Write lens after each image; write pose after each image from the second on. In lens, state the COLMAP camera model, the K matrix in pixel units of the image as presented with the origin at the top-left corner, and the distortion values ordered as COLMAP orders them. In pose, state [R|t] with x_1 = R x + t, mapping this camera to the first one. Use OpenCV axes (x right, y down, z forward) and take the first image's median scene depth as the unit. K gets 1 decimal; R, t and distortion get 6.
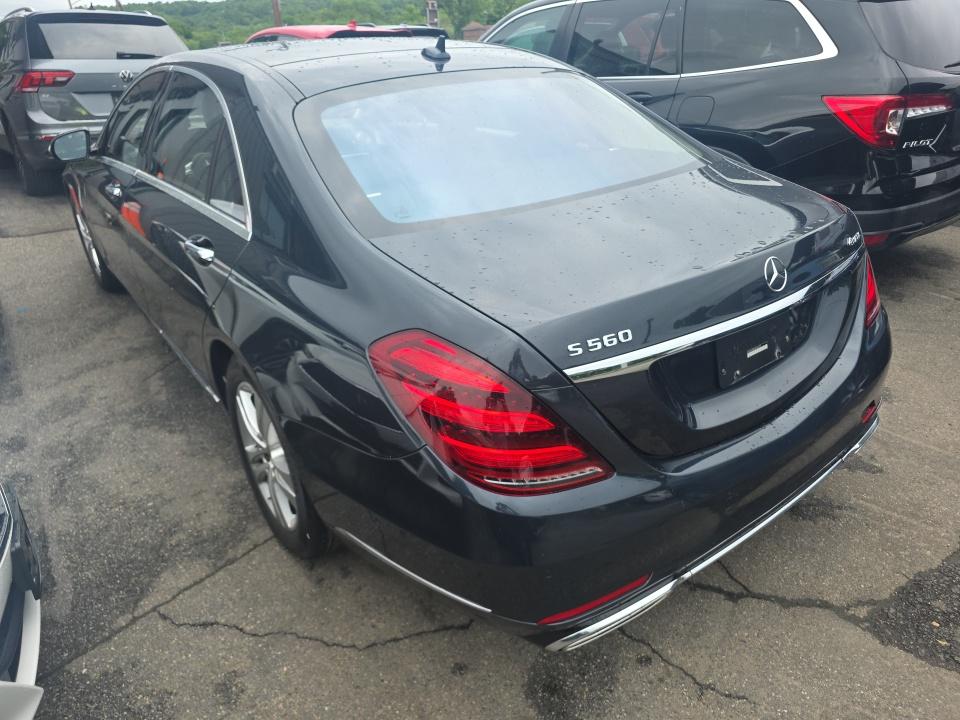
lens RADIAL K [[632.8, 0, 482.3], [0, 632.8, 348.1], [0, 0, 1]] dist [0.065298, -0.064537]
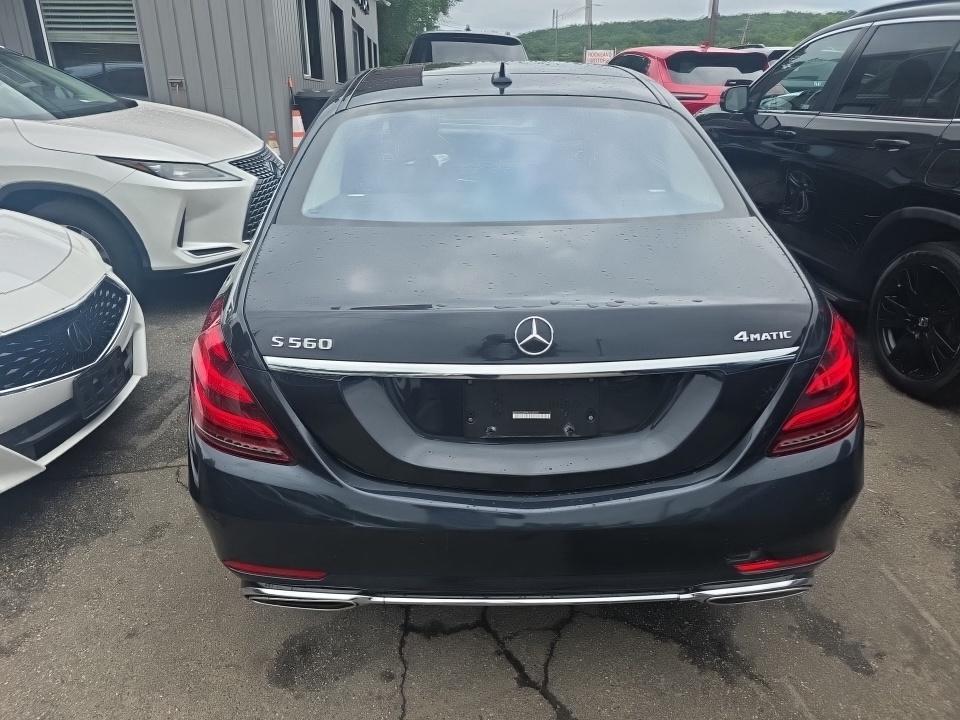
lens RADIAL K [[628.1, 0, 480.0], [0, 628.1, 360.0], [0, 0, 1]] dist [0.066044, -0.061728]
pose [[0.805965, 0.276236, -0.523560, 0.785969], [-0.278895, 0.957328, 0.075766, -0.115400], [0.522148, 0.084953, 0.848613, 0.181632]]
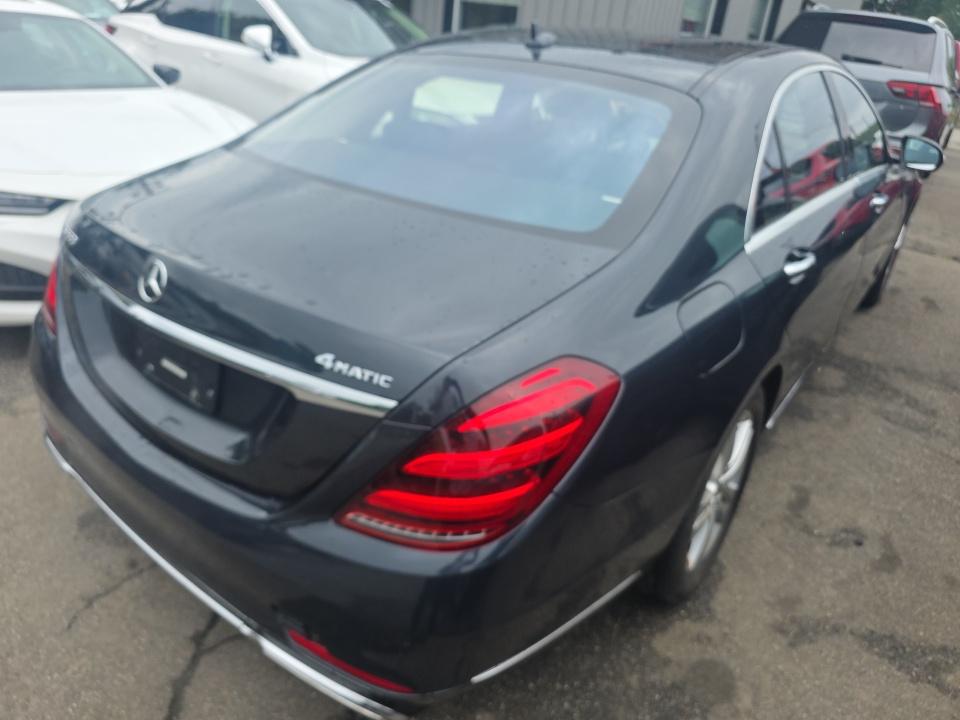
lens RADIAL K [[628.1, 0, 480.0], [0, 628.1, 360.0], [0, 0, 1]] dist [0.066044, -0.061728]
pose [[0.266274, 0.488961, -0.830672, 1.199036], [-0.490338, 0.810659, 0.320001, -0.463817], [0.829859, 0.322102, 0.455614, 0.905584]]
